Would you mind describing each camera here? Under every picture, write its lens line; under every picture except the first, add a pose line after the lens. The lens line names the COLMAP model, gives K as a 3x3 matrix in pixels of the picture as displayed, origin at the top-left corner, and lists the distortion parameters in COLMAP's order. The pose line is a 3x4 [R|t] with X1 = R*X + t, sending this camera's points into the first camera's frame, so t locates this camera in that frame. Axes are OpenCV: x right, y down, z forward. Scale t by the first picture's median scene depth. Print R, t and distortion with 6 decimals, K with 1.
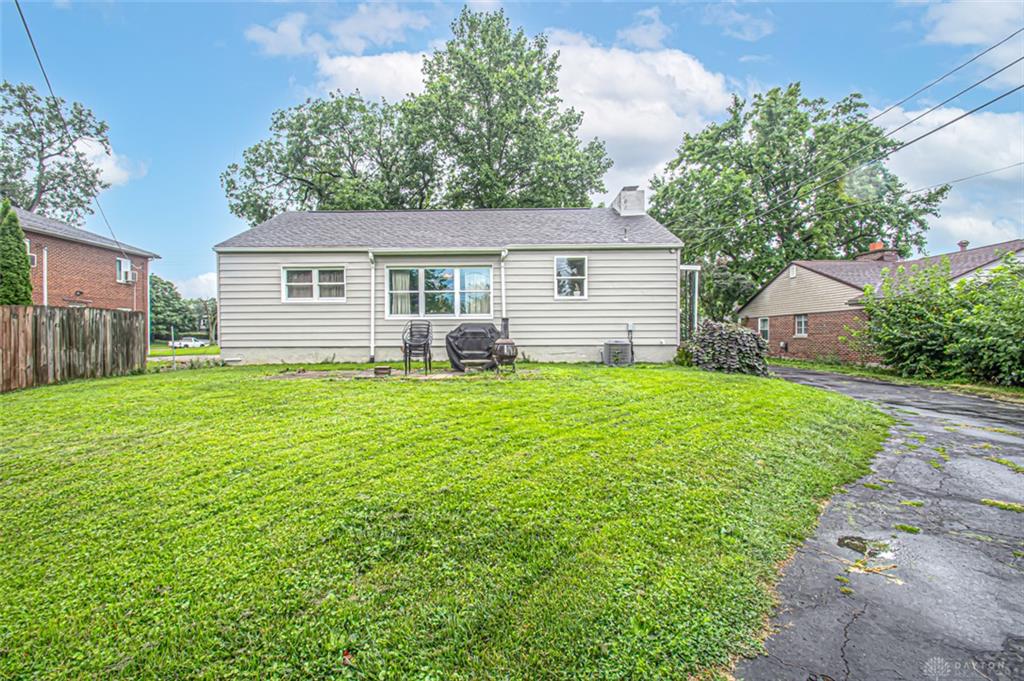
lens RADIAL K [[453.0, 0, 505.7], [0, 453.0, 340.2], [0, 0, 1]] dist [-0.020397, -0.001053]
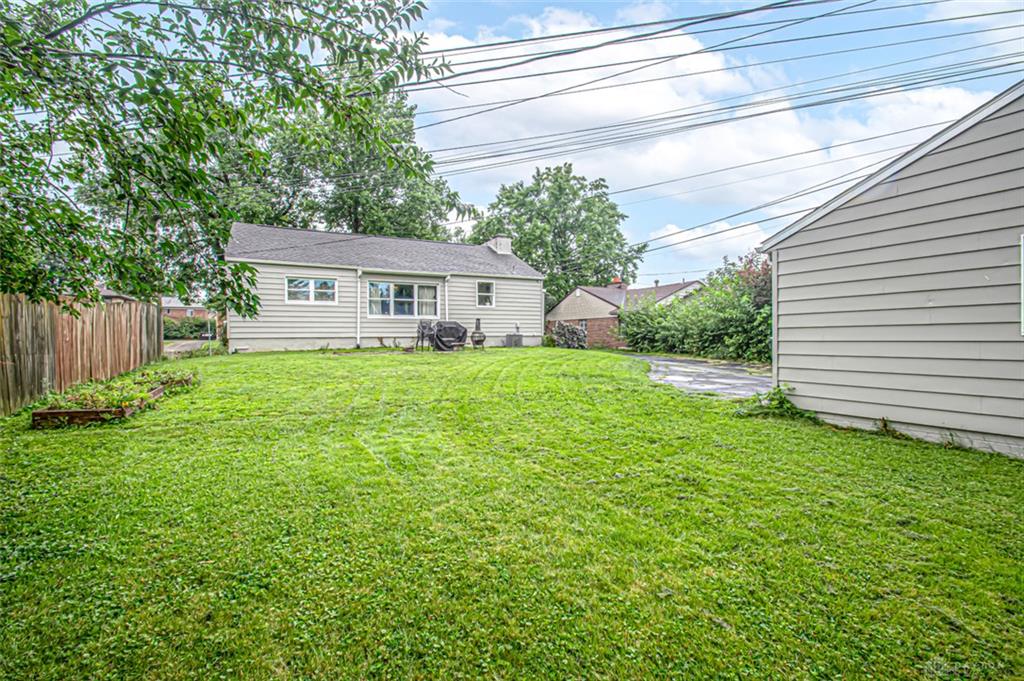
lens RADIAL K [[453.0, 0, 515.7], [0, 453.0, 336.9], [0, 0, 1]] dist [-0.020397, -0.001053]
pose [[0.864798, -0.002638, 0.502113, -0.544253], [0.008078, 0.999930, -0.008659, 0.027057], [-0.502055, 0.011544, 0.864759, -0.428612]]
